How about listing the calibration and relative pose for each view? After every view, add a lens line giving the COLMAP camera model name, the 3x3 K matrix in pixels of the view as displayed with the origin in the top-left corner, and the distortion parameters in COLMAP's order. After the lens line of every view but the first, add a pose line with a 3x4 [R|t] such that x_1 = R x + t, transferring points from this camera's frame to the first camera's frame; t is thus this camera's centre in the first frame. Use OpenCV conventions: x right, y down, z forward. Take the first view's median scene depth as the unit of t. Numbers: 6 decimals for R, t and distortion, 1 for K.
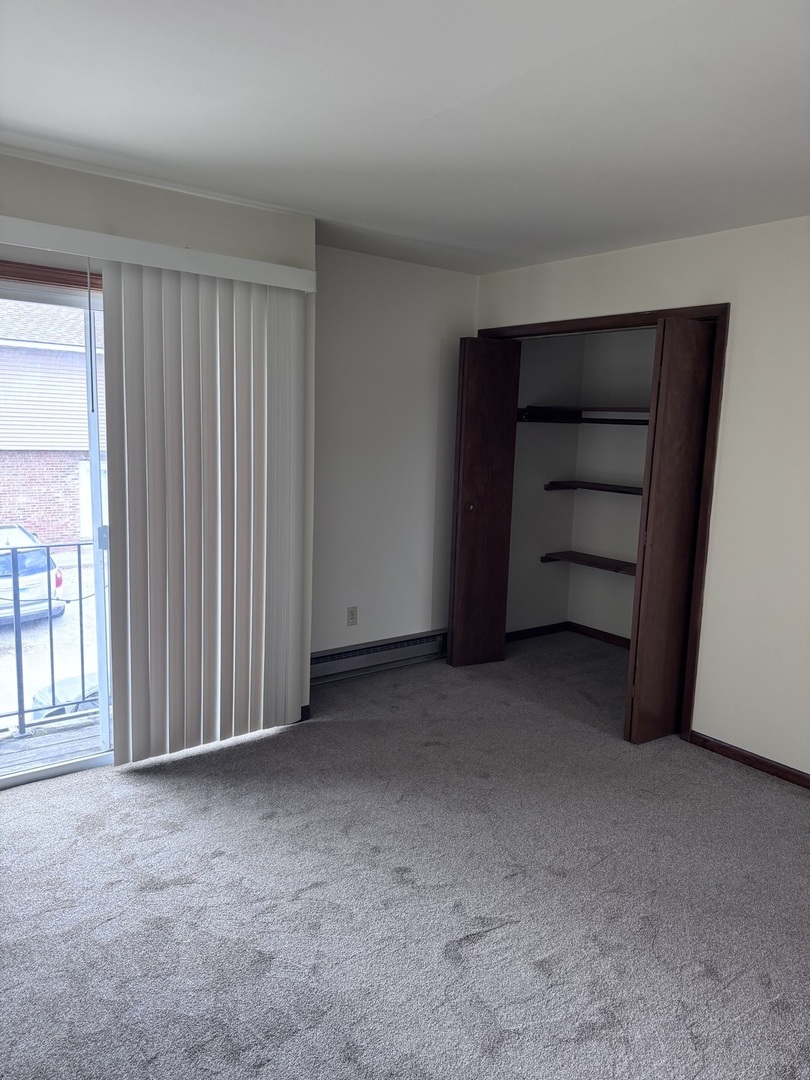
lens RADIAL K [[763.8, 0, 405.0], [0, 763.8, 540.0], [0, 0, 1]] dist [0.113390, -0.122984]
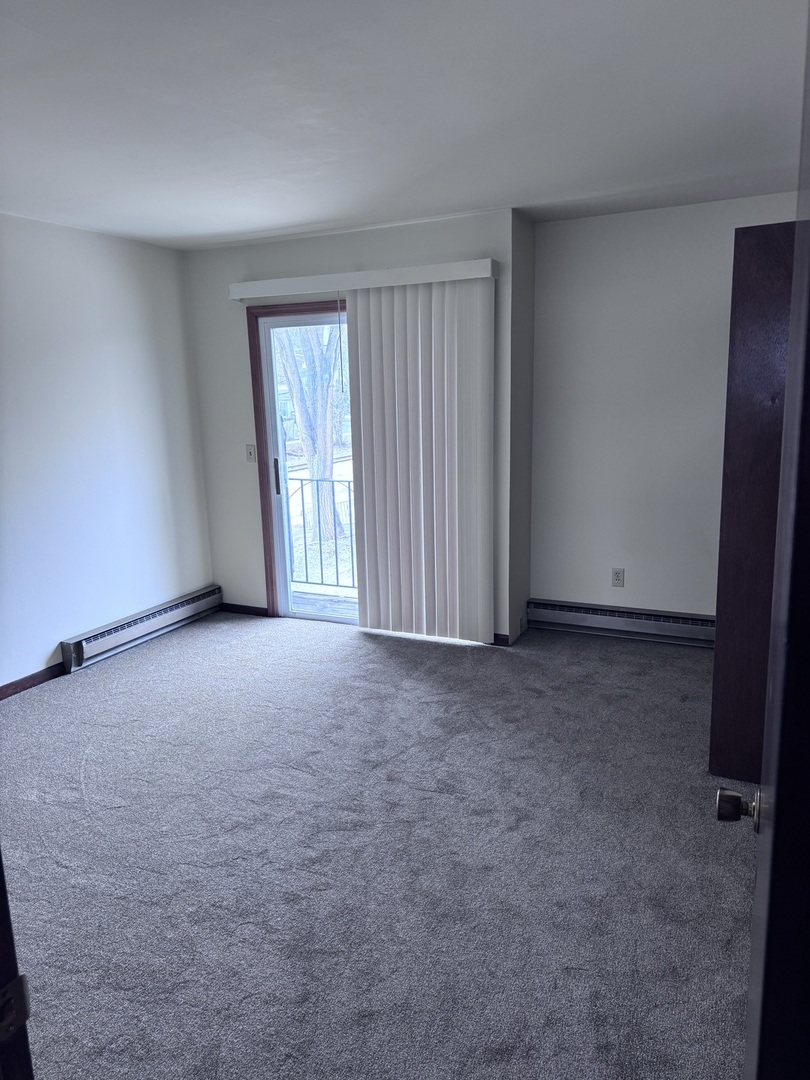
lens RADIAL K [[750.6, 0, 405.2], [0, 750.6, 517.5], [0, 0, 1]] dist [0.107543, 0.000312]
pose [[0.453638, 0.092785, -0.886343, 0.933451], [-0.104433, 0.993248, 0.050527, -0.000321], [0.885046, 0.069642, 0.460265, 0.398769]]
